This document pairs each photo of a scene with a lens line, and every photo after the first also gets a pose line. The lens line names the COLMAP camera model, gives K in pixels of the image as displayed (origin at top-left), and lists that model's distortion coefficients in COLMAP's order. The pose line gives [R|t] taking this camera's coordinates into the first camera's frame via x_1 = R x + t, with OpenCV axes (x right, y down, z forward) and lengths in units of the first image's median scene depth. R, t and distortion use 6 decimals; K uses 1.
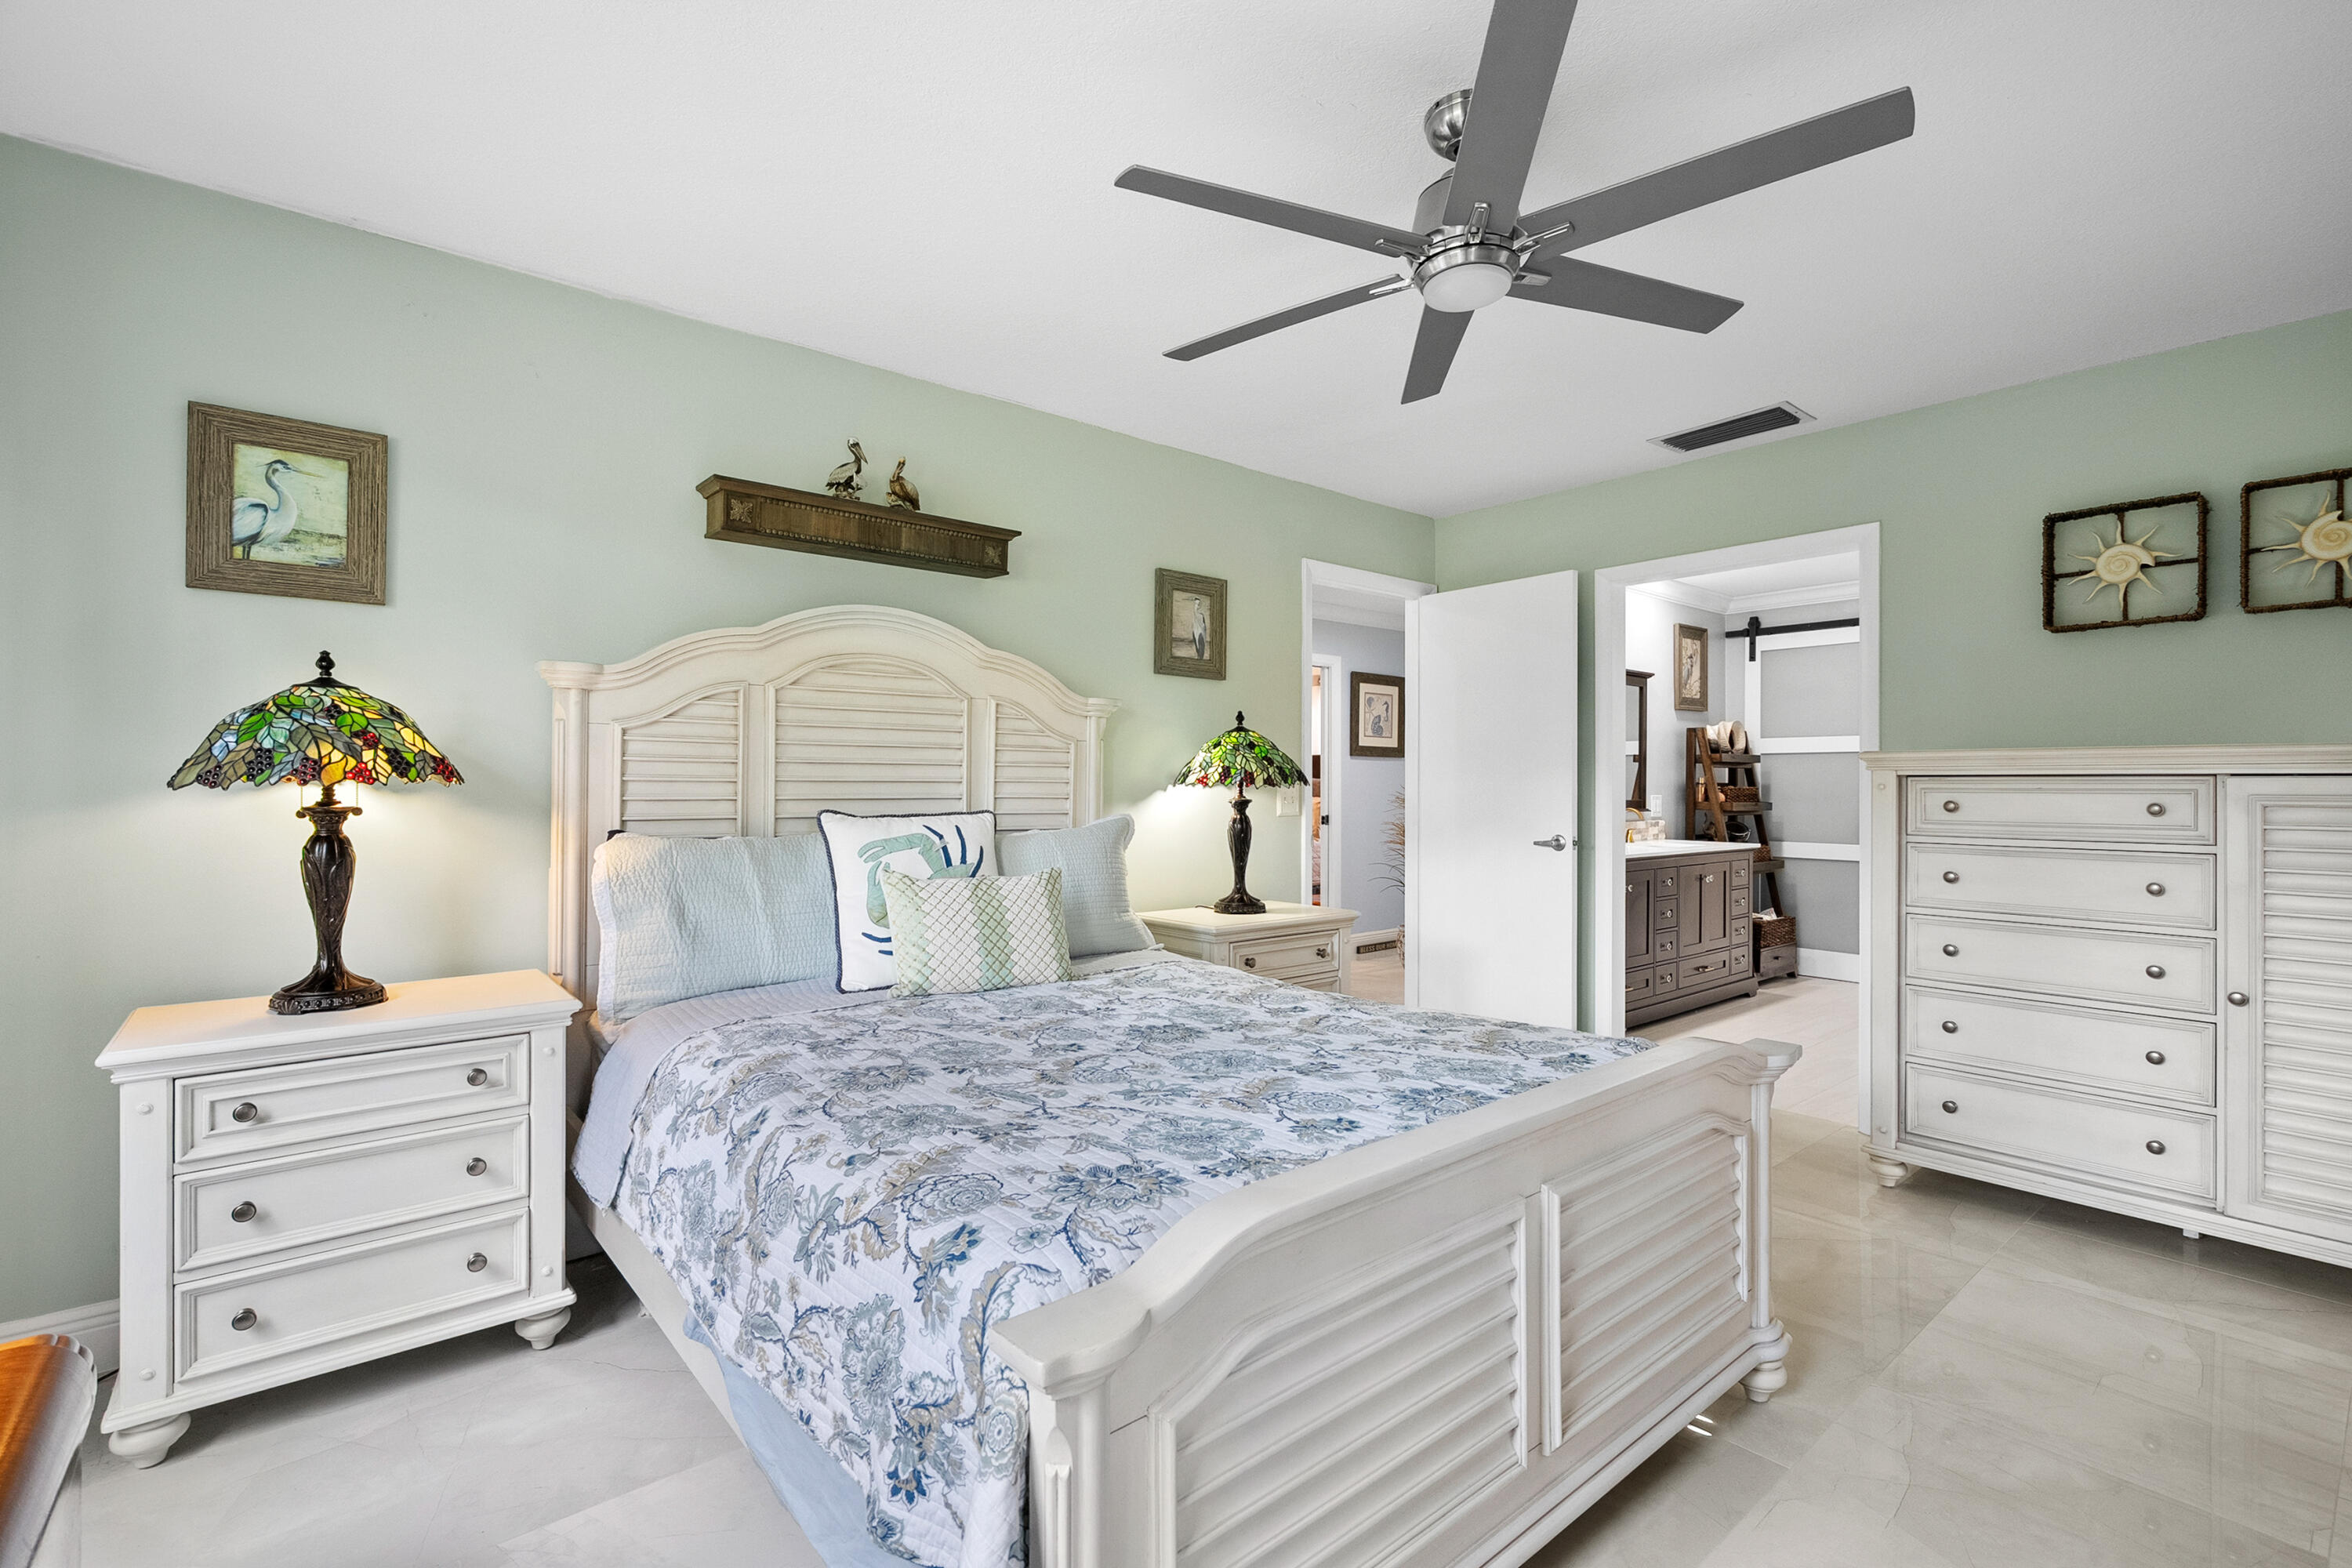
lens RADIAL K [[1057.1, 0, 1163.2], [0, 1057.1, 780.3], [0, 0, 1]] dist [-0.002556, -0.000558]
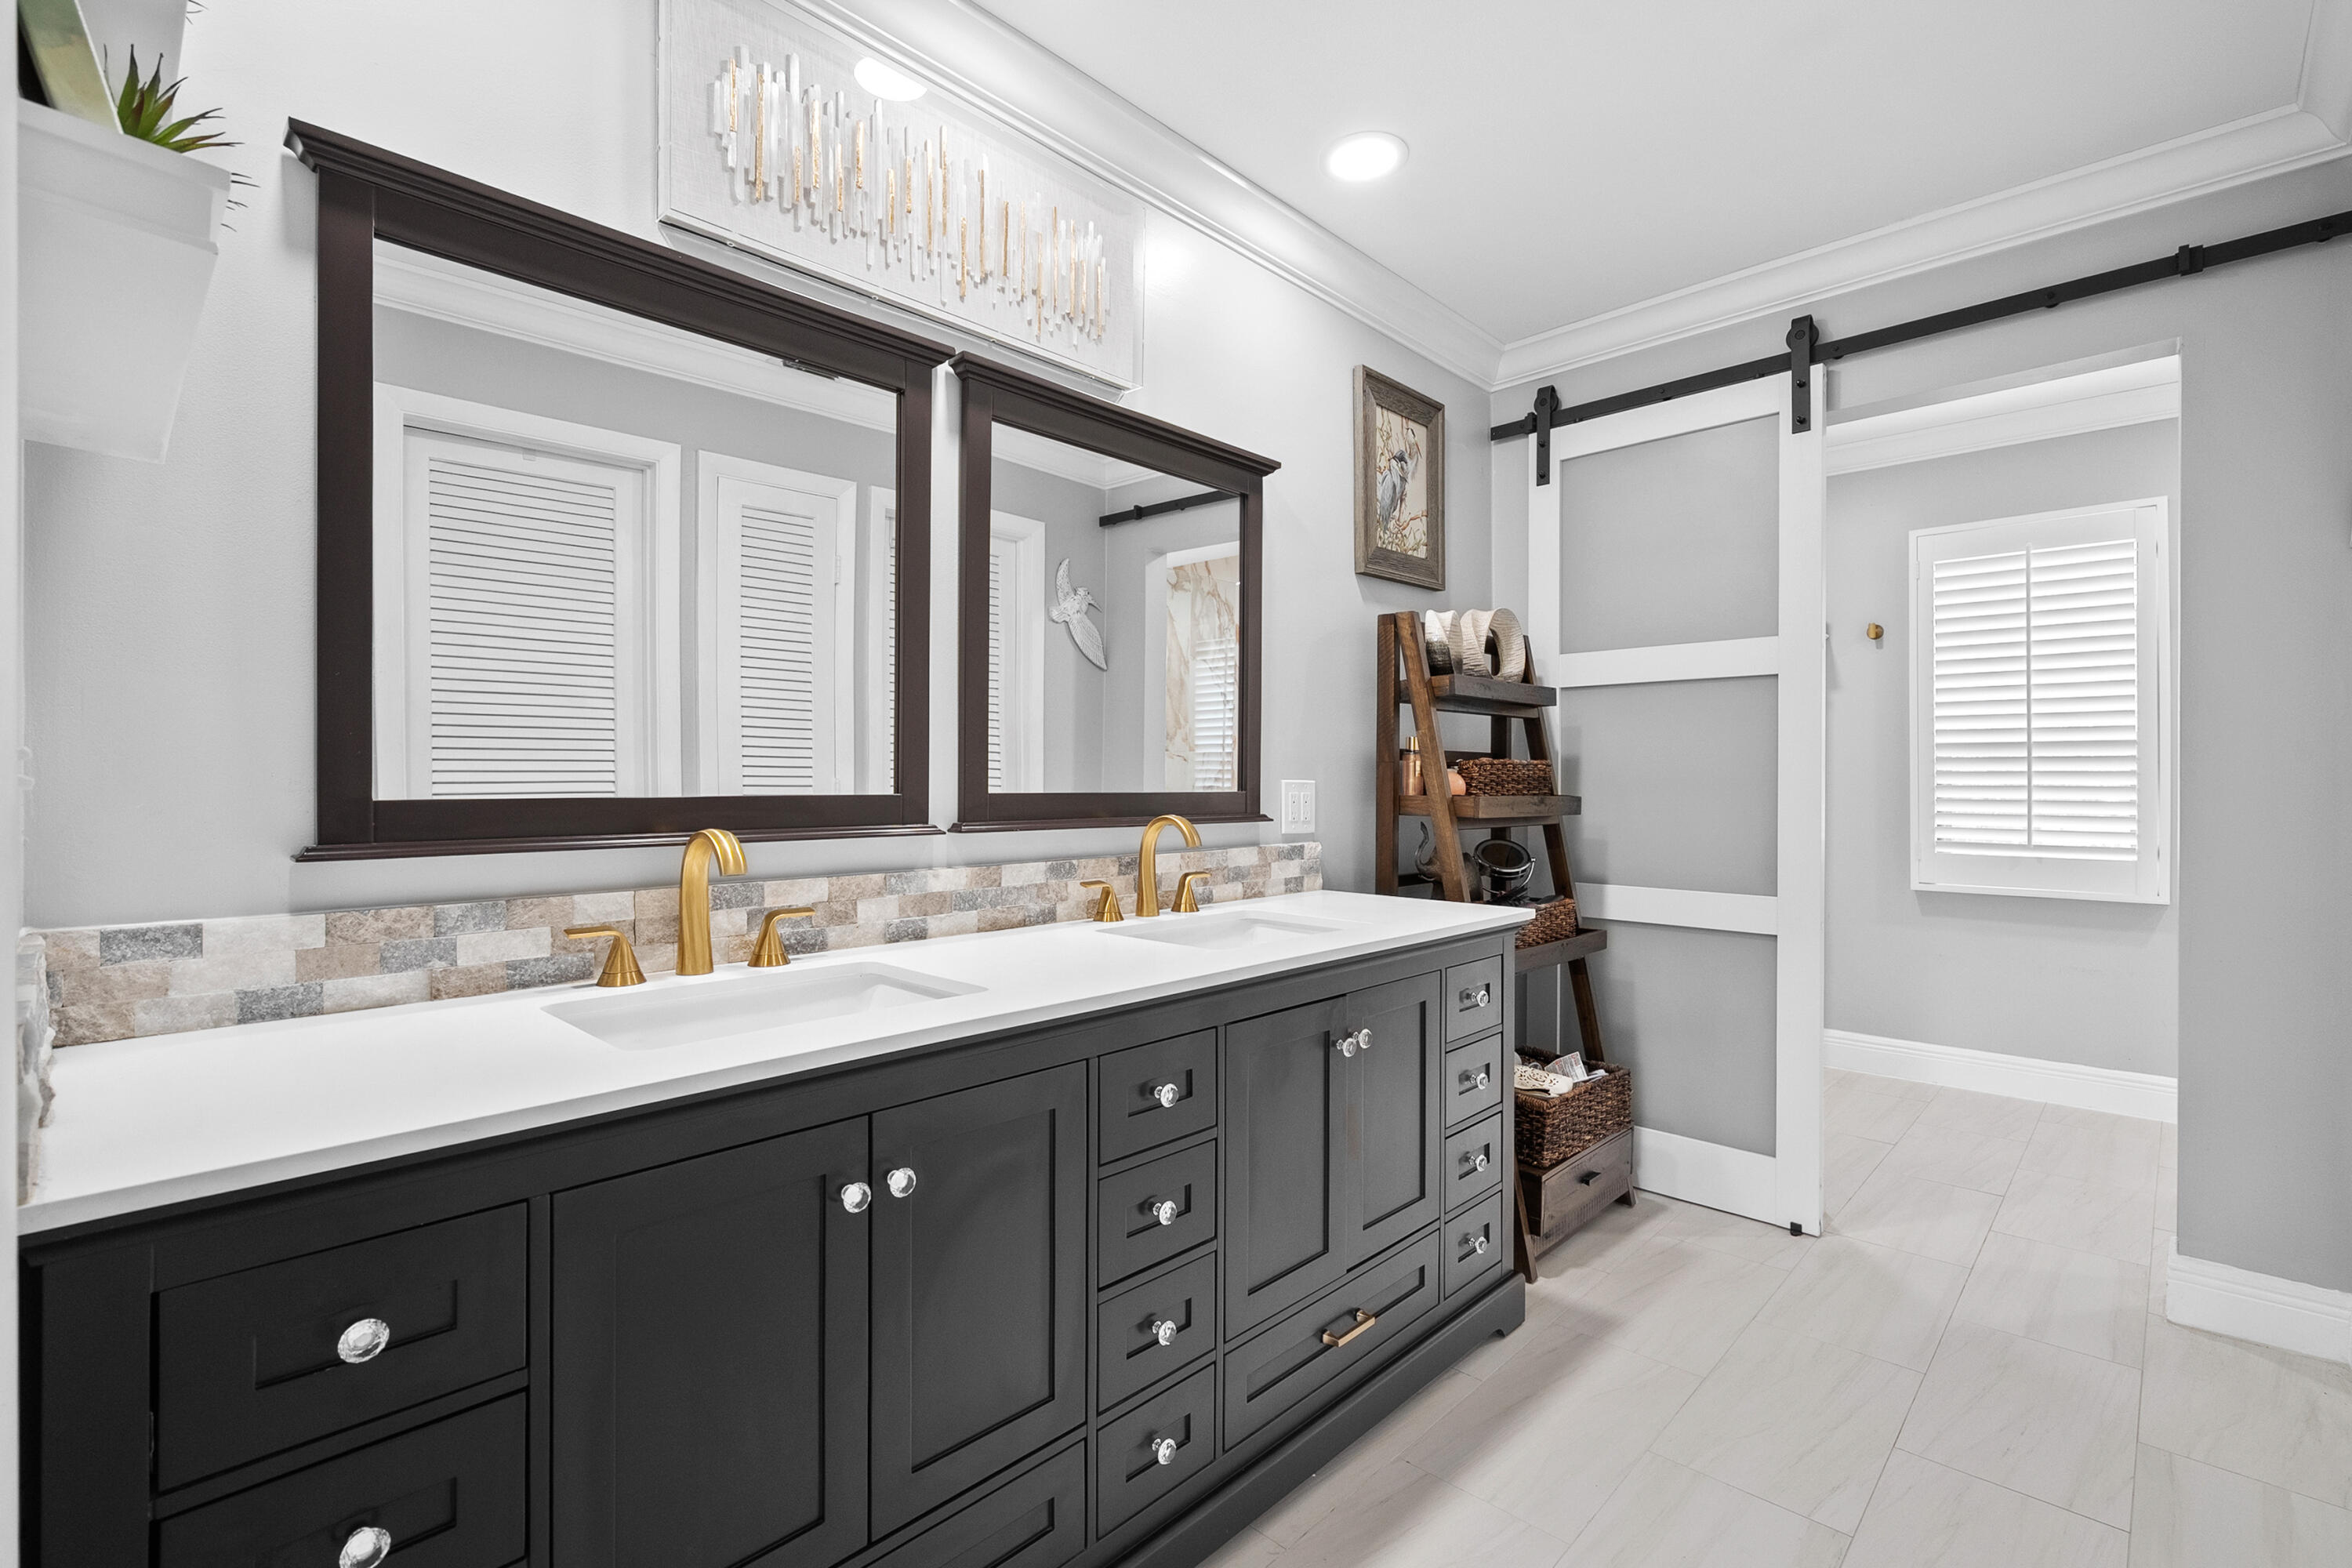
lens RADIAL K [[1072.0, 0, 1194.8], [0, 1072.0, 777.3], [0, 0, 1]] dist [-0.003697, 0.000255]
pose [[0.991979, -0.004747, 0.126312, 0.366115], [0.004647, 0.999989, 0.001087, 0.012127], [-0.126316, -0.000492, 0.991990, 0.587088]]
